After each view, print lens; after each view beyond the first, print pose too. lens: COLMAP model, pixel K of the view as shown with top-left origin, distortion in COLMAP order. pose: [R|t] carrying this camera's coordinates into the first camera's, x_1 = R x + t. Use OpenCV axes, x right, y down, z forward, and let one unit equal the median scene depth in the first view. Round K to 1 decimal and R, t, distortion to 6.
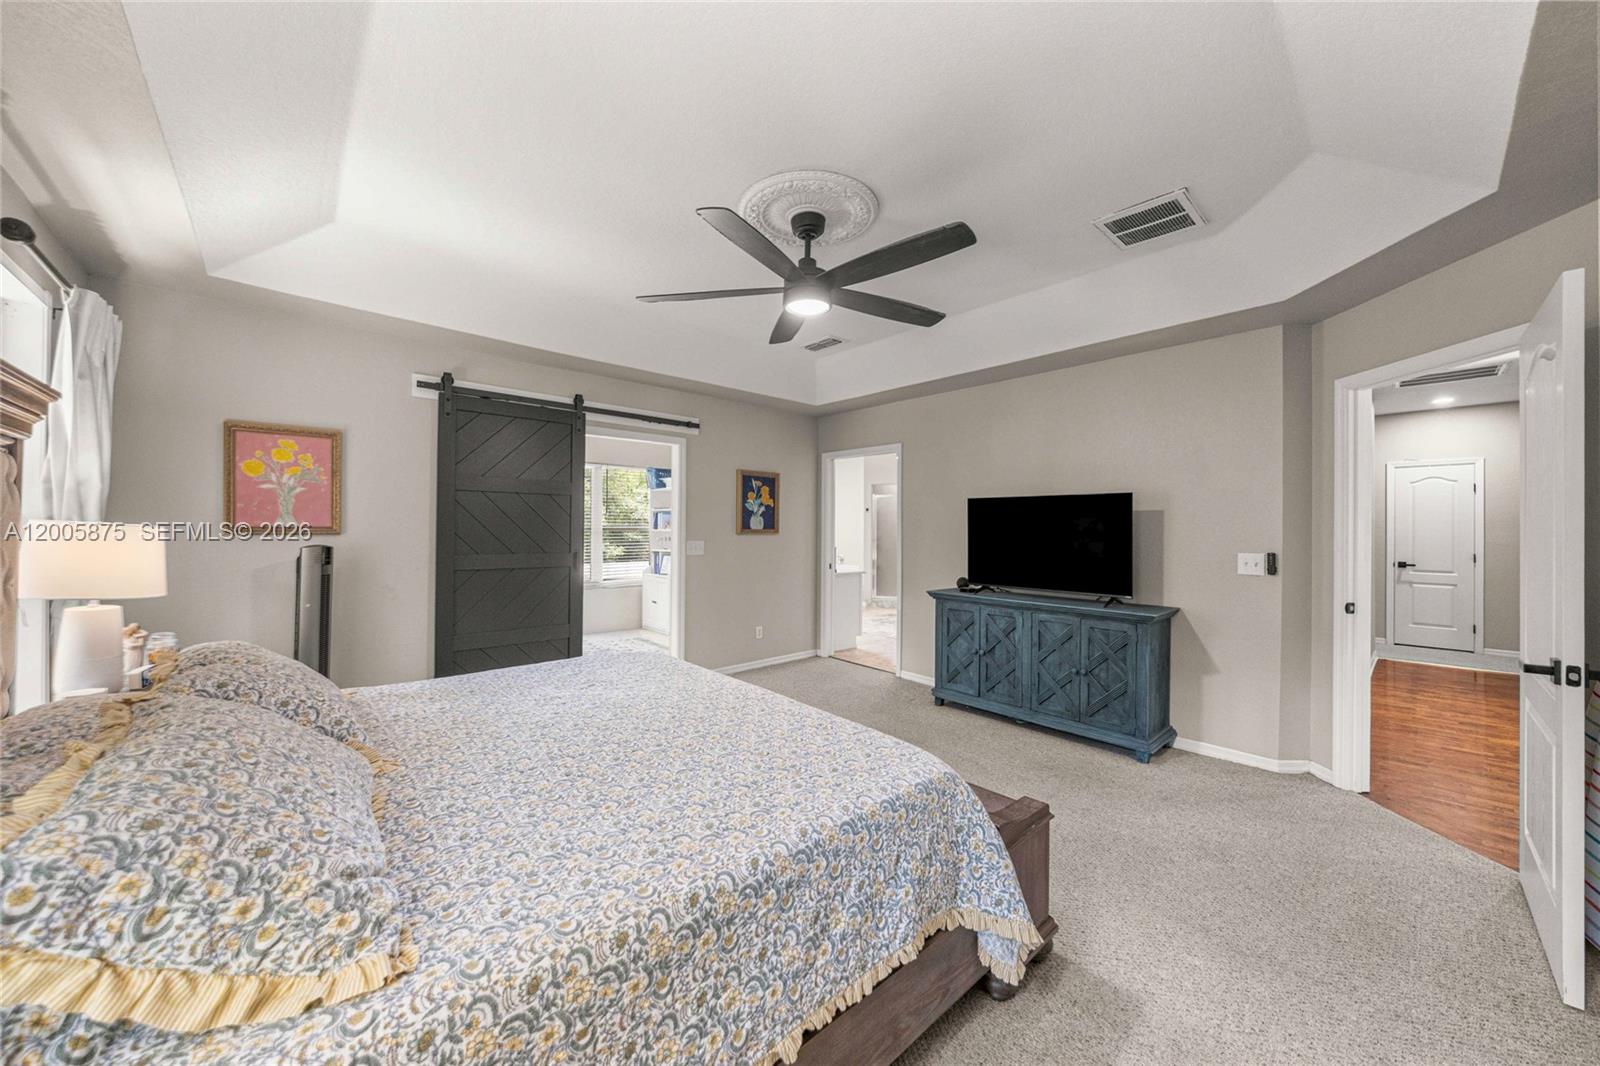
lens RADIAL K [[572.5, 0, 792.7], [0, 572.5, 526.7], [0, 0, 1]] dist [0.009488, -0.006544]
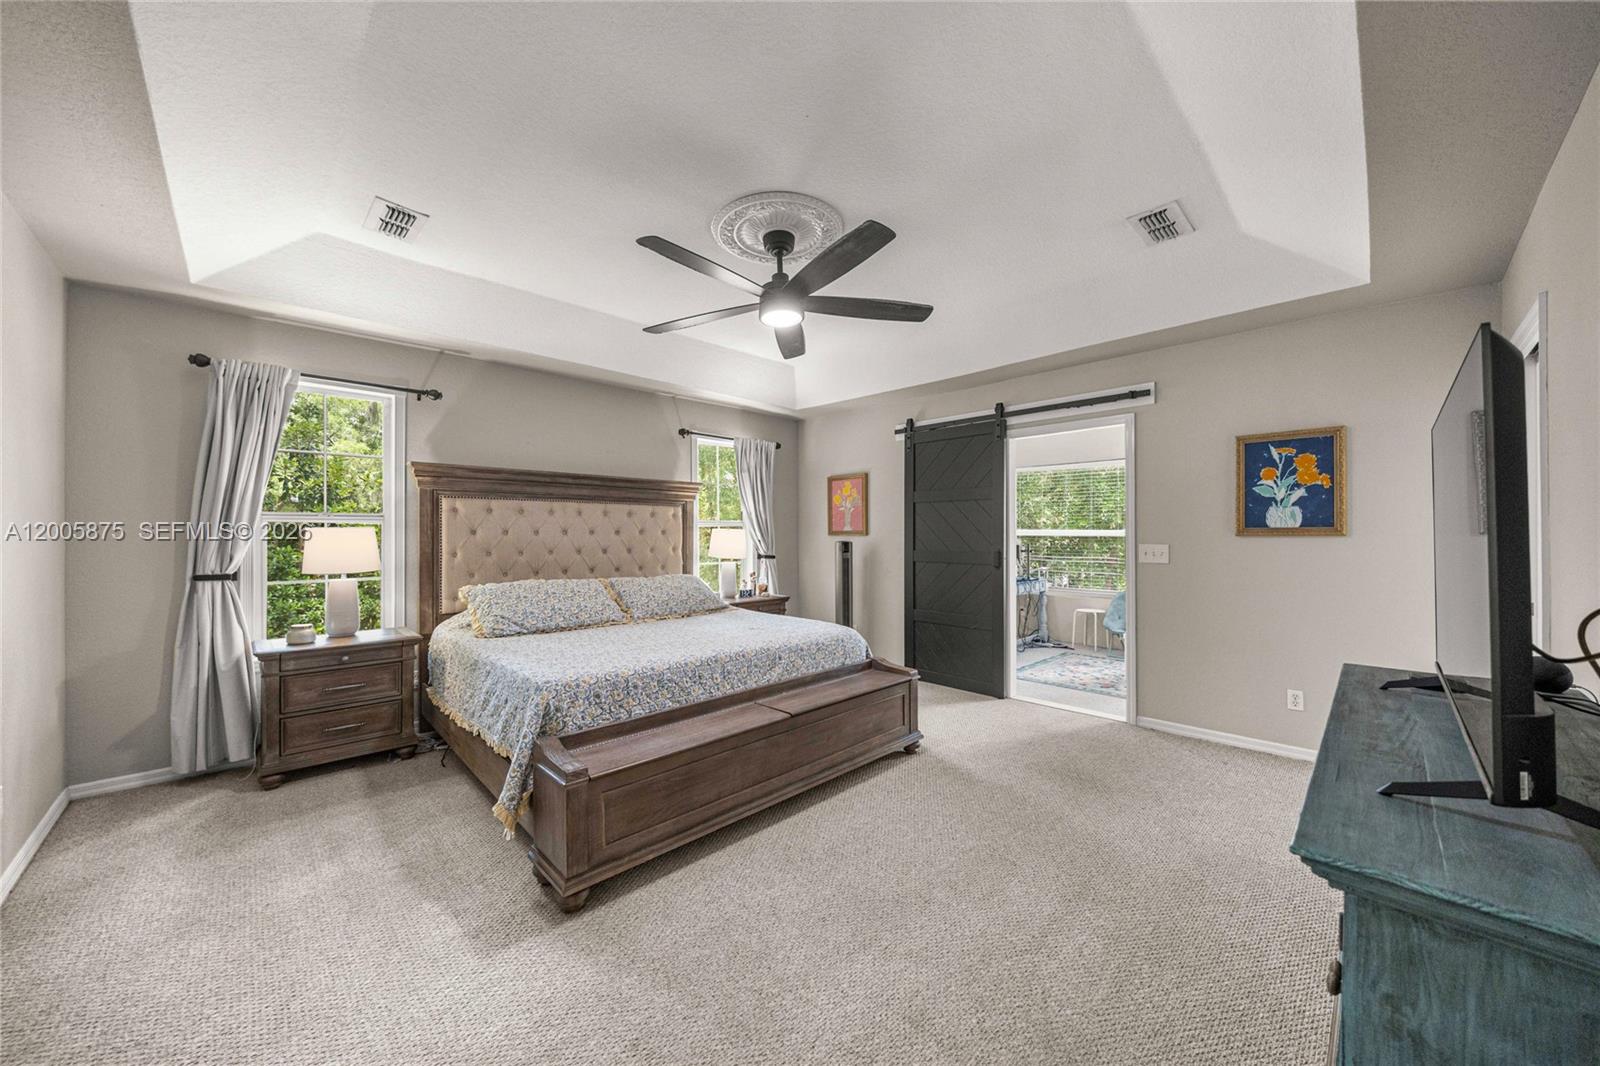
lens RADIAL K [[572.5, 0, 792.7], [0, 572.5, 526.7], [0, 0, 1]] dist [0.009488, -0.006544]
pose [[0.031983, -0.018590, -0.999316, 0.588426], [0.007174, 0.999806, -0.018369, 0.012331], [0.999463, -0.006582, 0.032110, 0.514163]]
